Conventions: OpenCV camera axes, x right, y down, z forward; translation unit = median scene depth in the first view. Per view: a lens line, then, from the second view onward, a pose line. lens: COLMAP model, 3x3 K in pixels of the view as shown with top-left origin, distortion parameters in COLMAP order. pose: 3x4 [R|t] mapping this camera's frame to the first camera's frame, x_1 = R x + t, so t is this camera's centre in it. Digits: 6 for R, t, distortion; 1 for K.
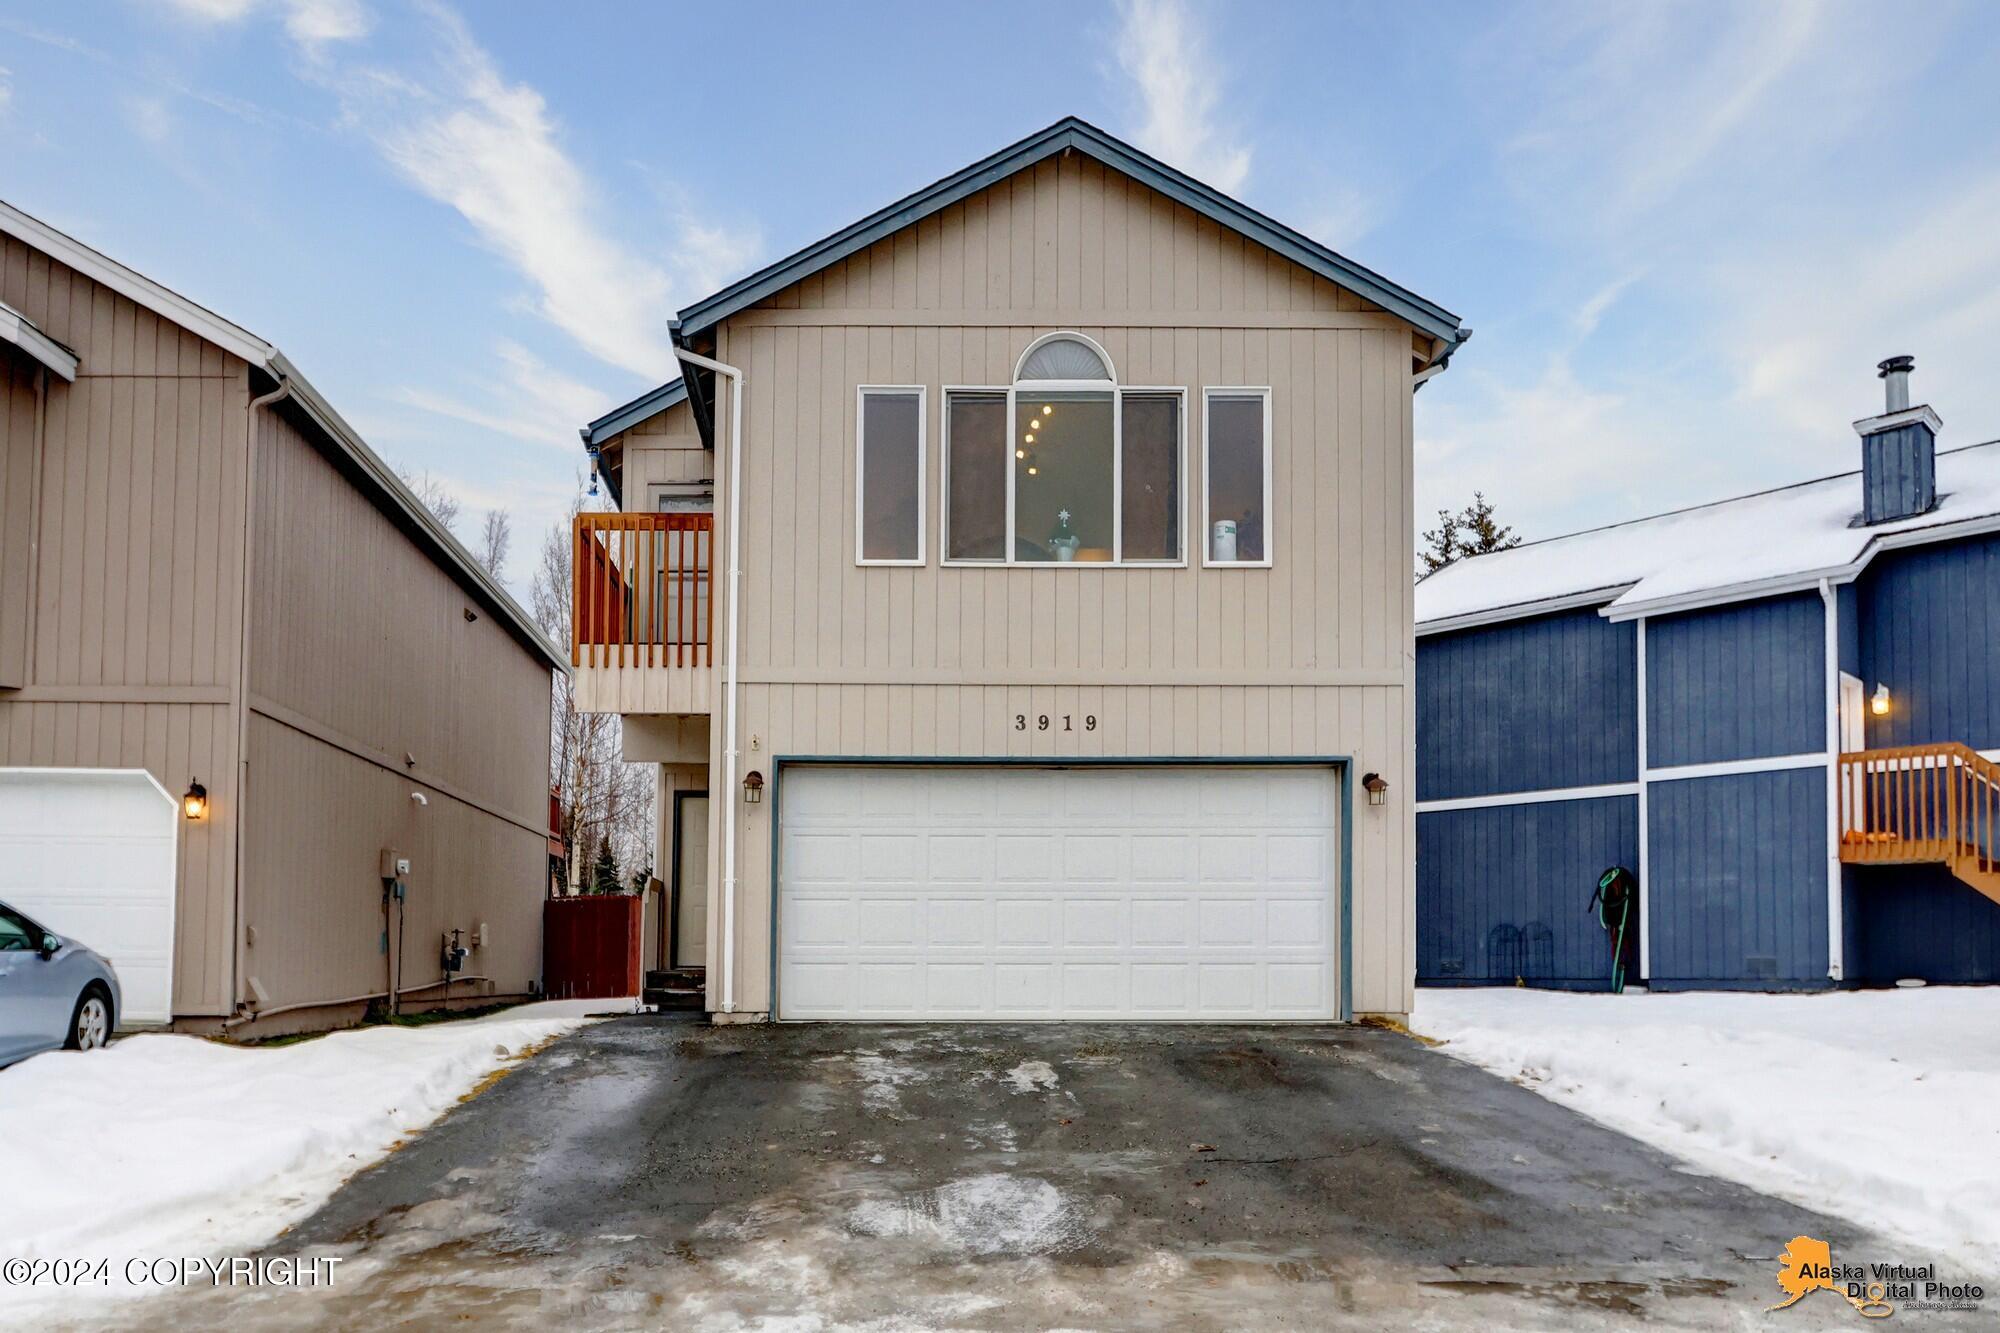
lens RADIAL K [[2942.7, 0, 1000.0], [0, 2942.7, 666.5], [0, 0, 1]] dist [-0.019593, -0.028927]
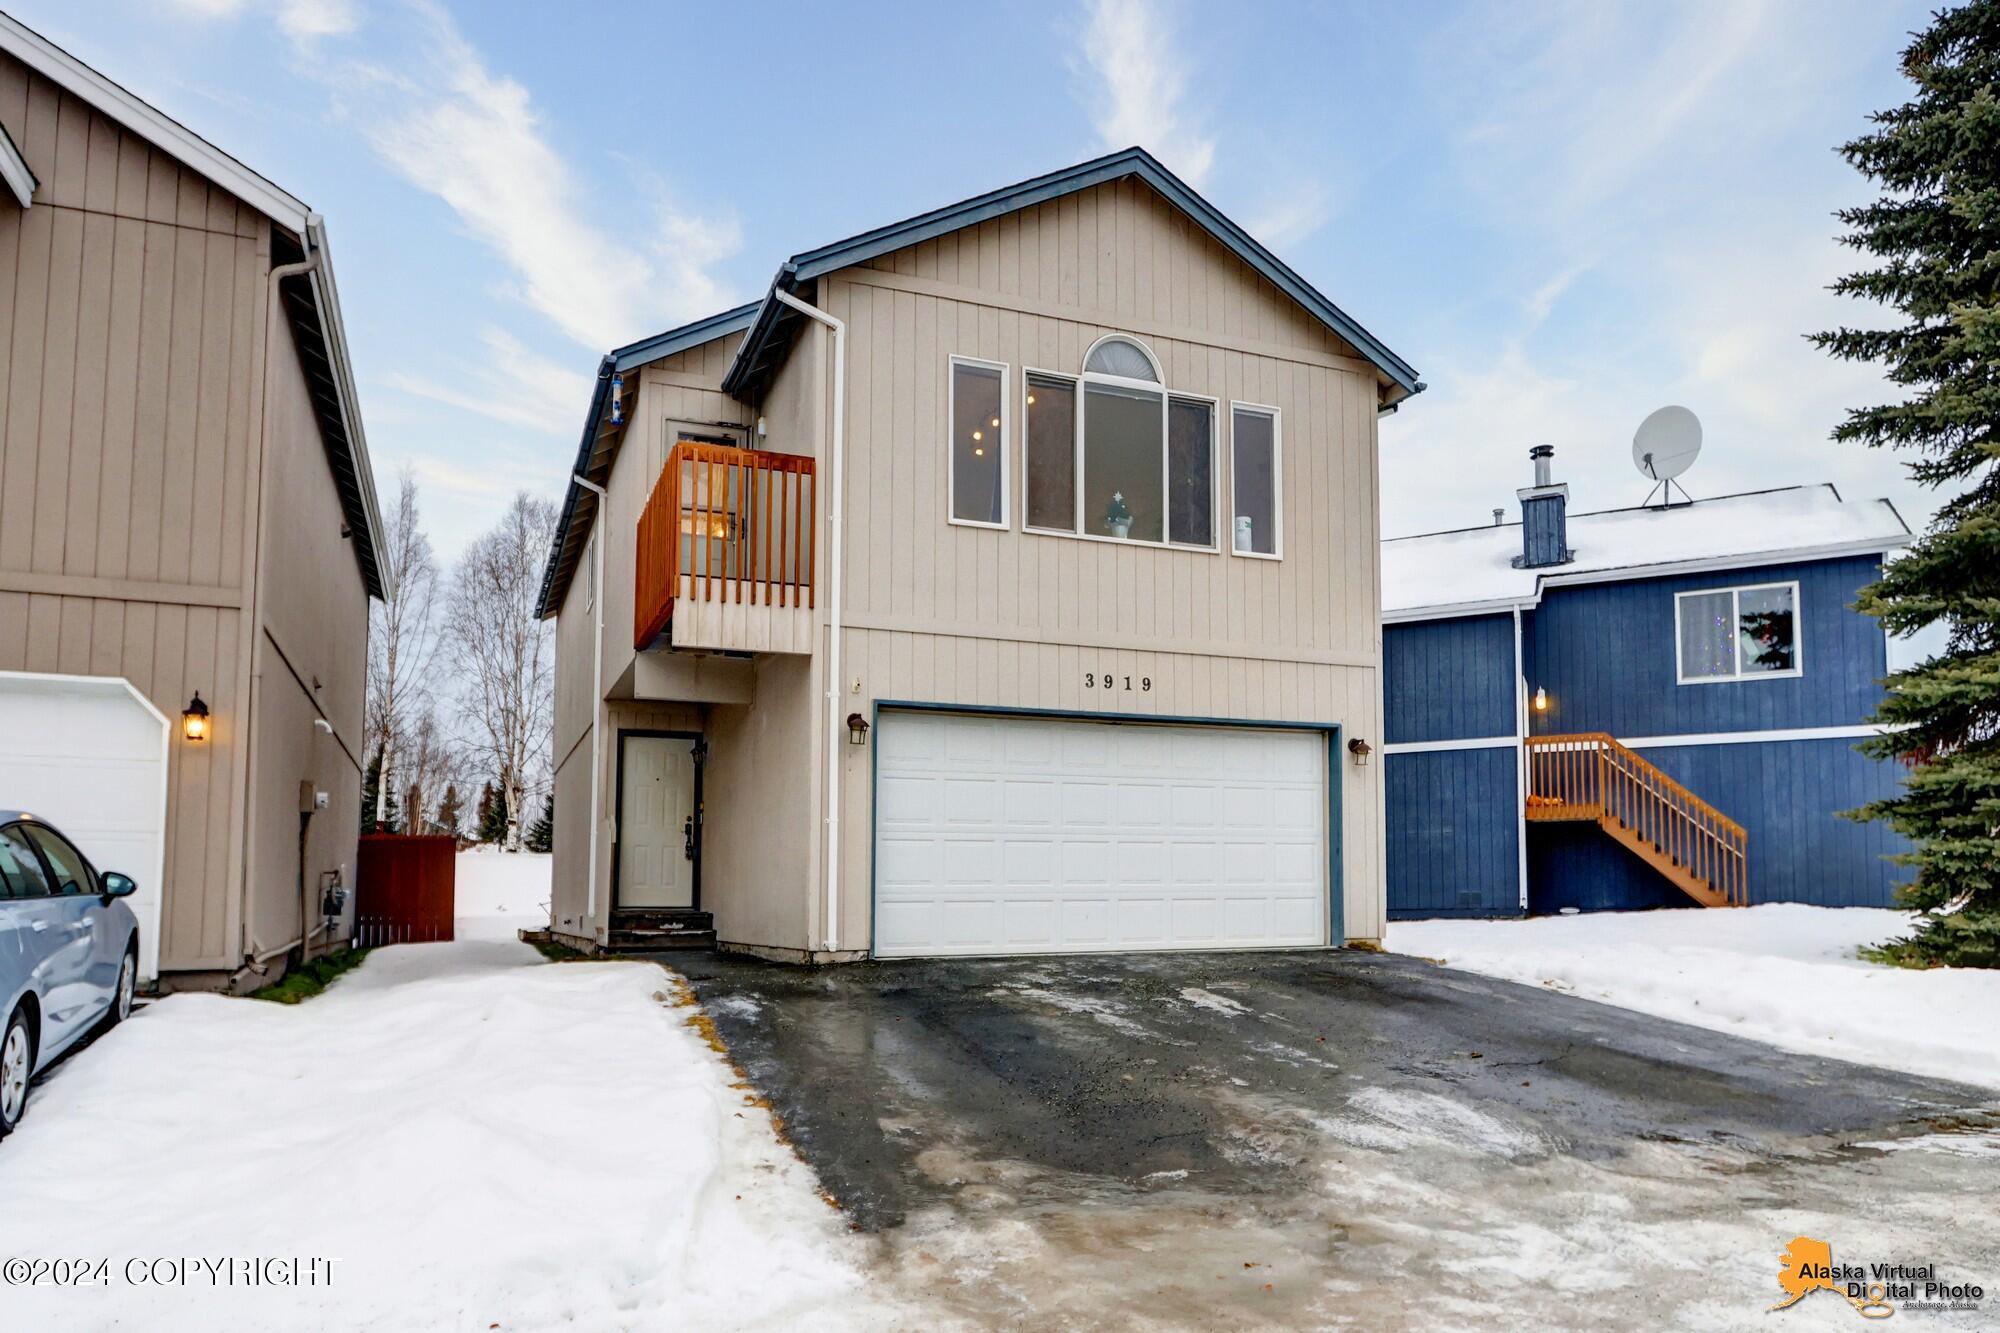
lens RADIAL K [[2324.7, 0, 1000.0], [0, 2324.7, 586.9], [0, 0, 1]] dist [-0.014457, -0.010185]
pose [[0.756107, 0.080450, 0.649484, -0.579136], [-0.055808, 0.996727, -0.058492, 0.036438], [-0.652064, 0.007980, 0.758122, 0.357718]]
